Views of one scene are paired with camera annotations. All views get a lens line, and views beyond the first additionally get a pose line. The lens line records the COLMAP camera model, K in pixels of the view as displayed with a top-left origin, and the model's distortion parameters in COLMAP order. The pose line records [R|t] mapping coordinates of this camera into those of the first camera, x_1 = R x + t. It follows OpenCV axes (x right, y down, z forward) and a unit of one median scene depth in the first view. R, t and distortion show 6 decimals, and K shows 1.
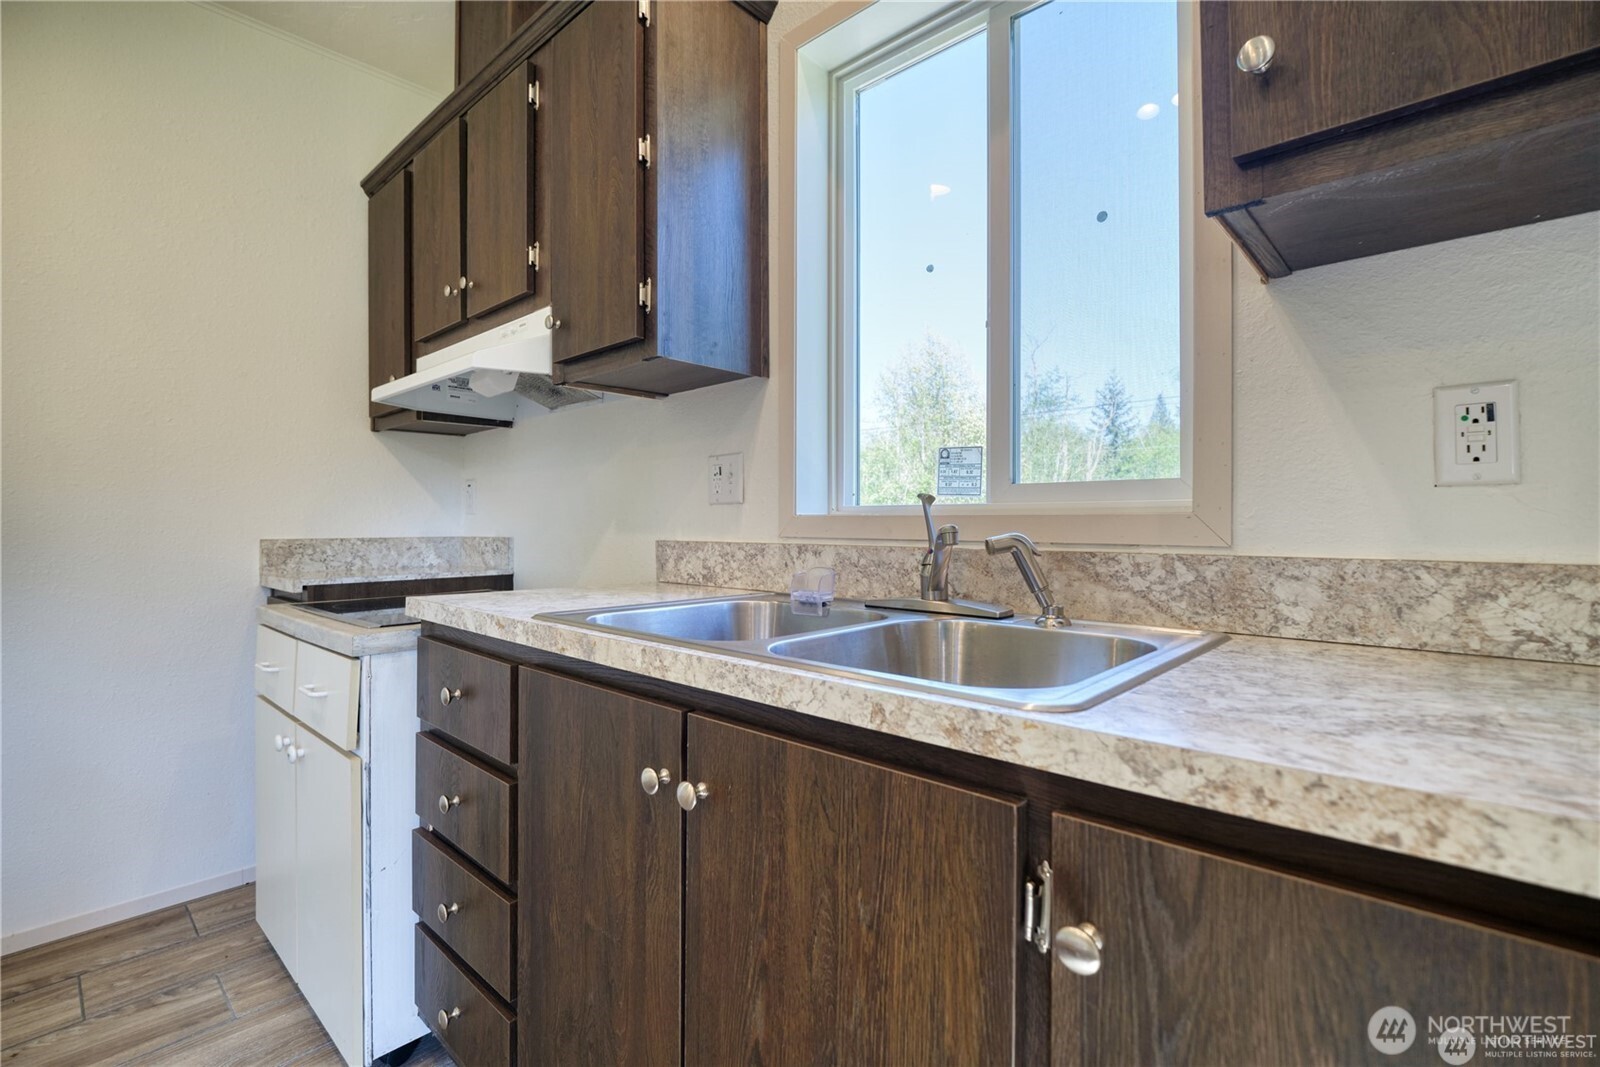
lens RADIAL K [[724.3, 0, 785.0], [0, 724.3, 511.0], [0, 0, 1]] dist [-0.007825, 0.000239]
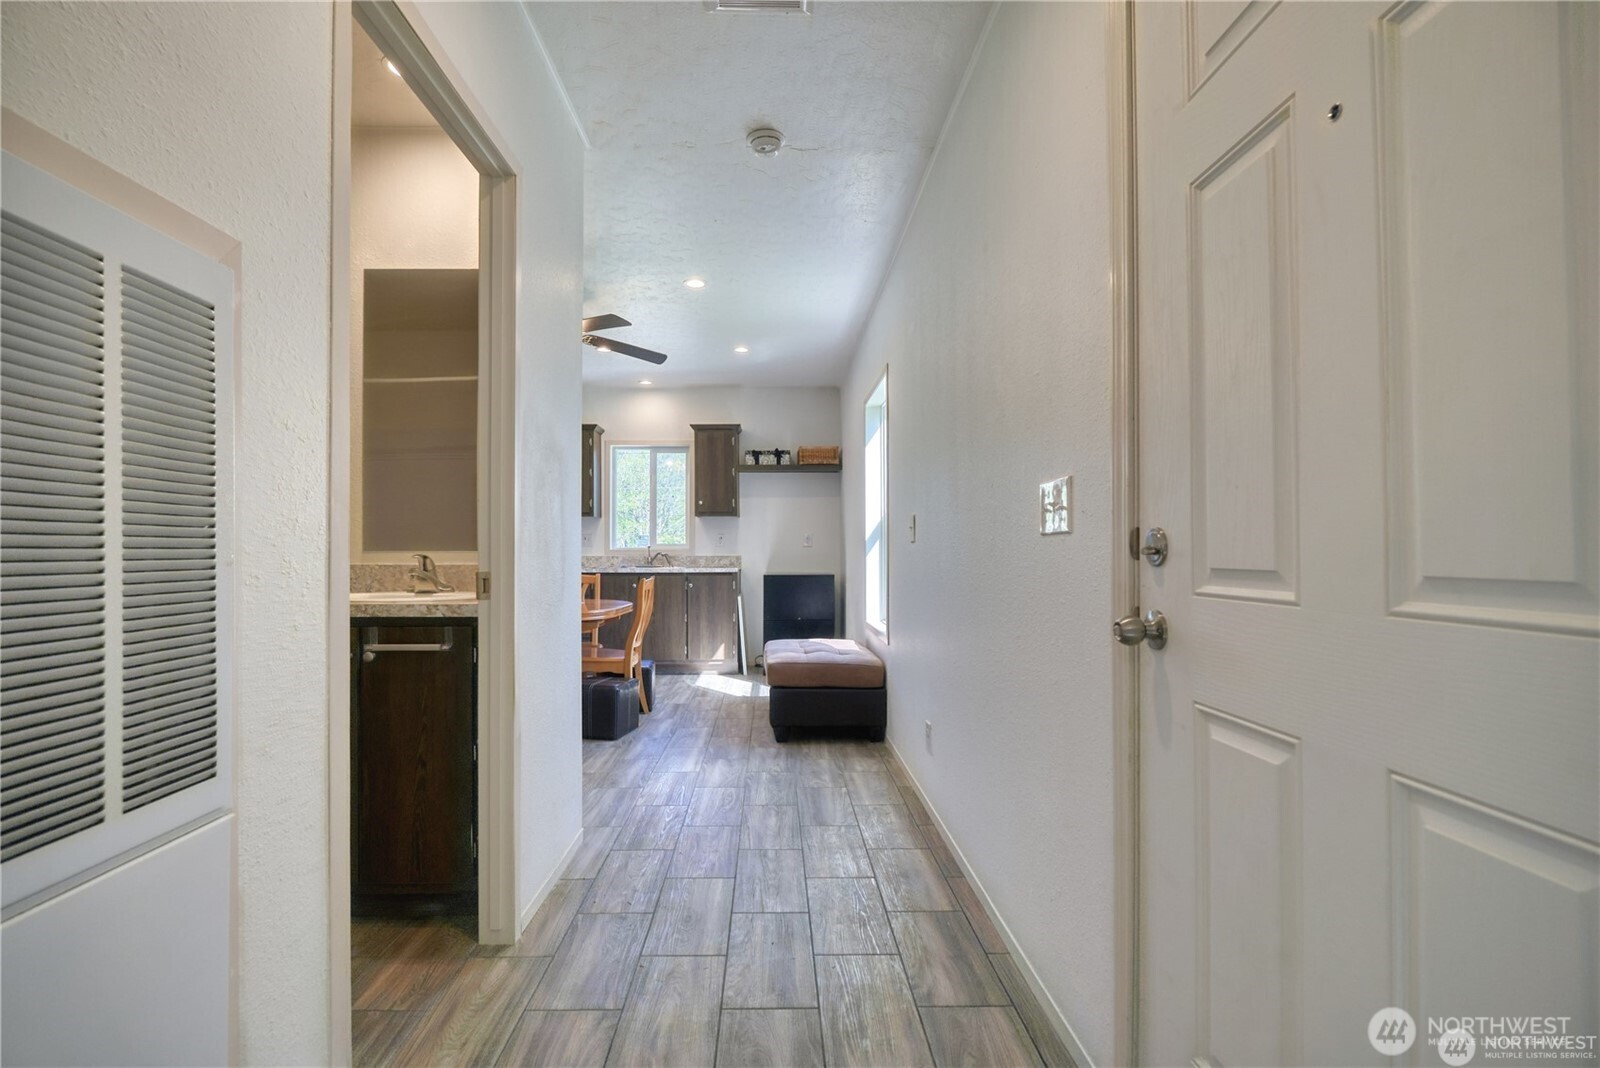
lens RADIAL K [[724.3, 0, 787.3], [0, 724.3, 540.7], [0, 0, 1]] dist [-0.007825, 0.000239]
pose [[0.711842, 0.009022, 0.702282, -2.311062], [-0.009042, 0.999952, -0.003681, -0.042470], [-0.702281, -0.003729, 0.711890, -2.913569]]
